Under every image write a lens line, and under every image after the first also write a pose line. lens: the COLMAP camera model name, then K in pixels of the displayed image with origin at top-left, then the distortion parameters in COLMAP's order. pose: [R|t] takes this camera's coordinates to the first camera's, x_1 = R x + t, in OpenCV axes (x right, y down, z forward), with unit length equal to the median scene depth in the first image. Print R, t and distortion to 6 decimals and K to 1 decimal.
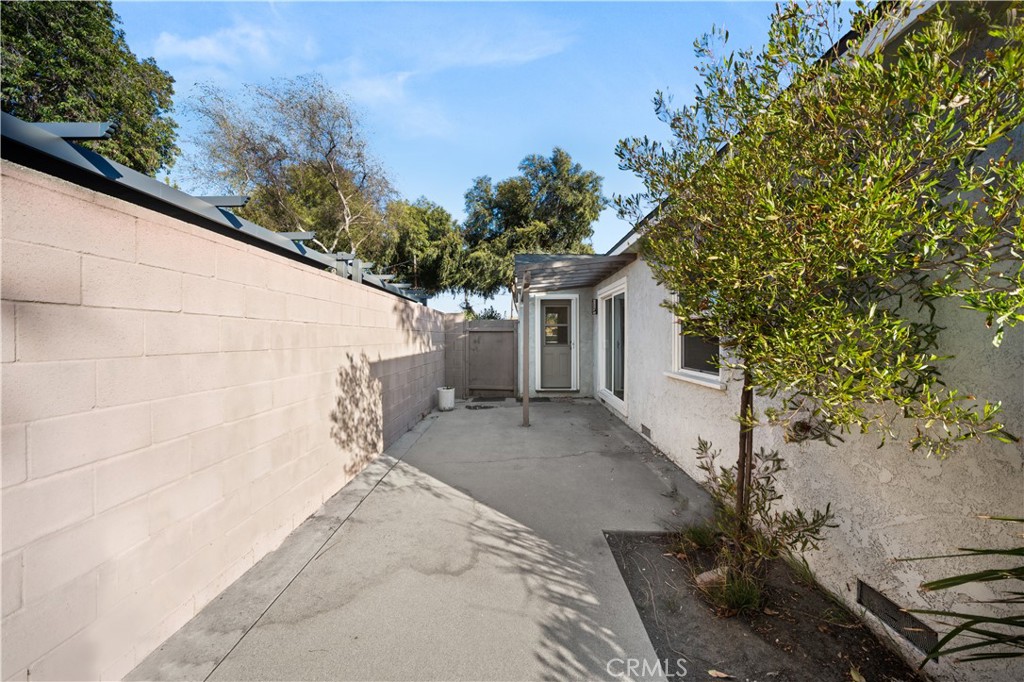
lens RADIAL K [[366.7, 0, 512.0], [0, 366.7, 341.0], [0, 0, 1]] dist [-0.002191, -0.000208]
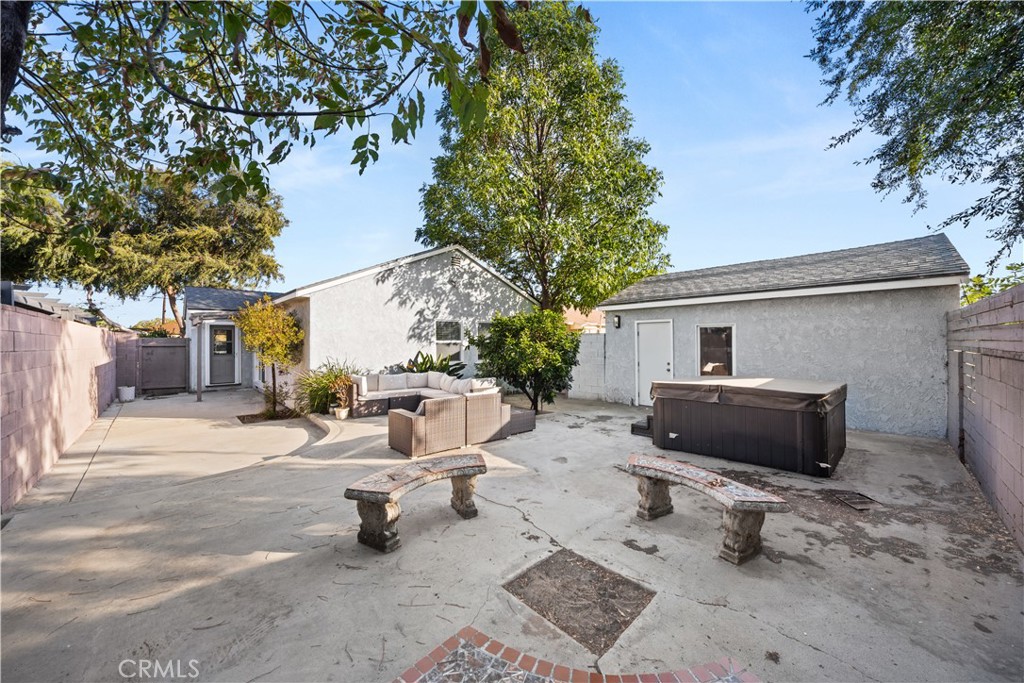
lens RADIAL K [[366.7, 0, 512.0], [0, 366.7, 341.5], [0, 0, 1]] dist [-0.002191, -0.000208]
pose [[0.717416, 0.006712, 0.696613, -0.066158], [0.006019, 0.999857, -0.015832, -0.012402], [-0.696619, 0.015551, 0.717273, -0.784517]]
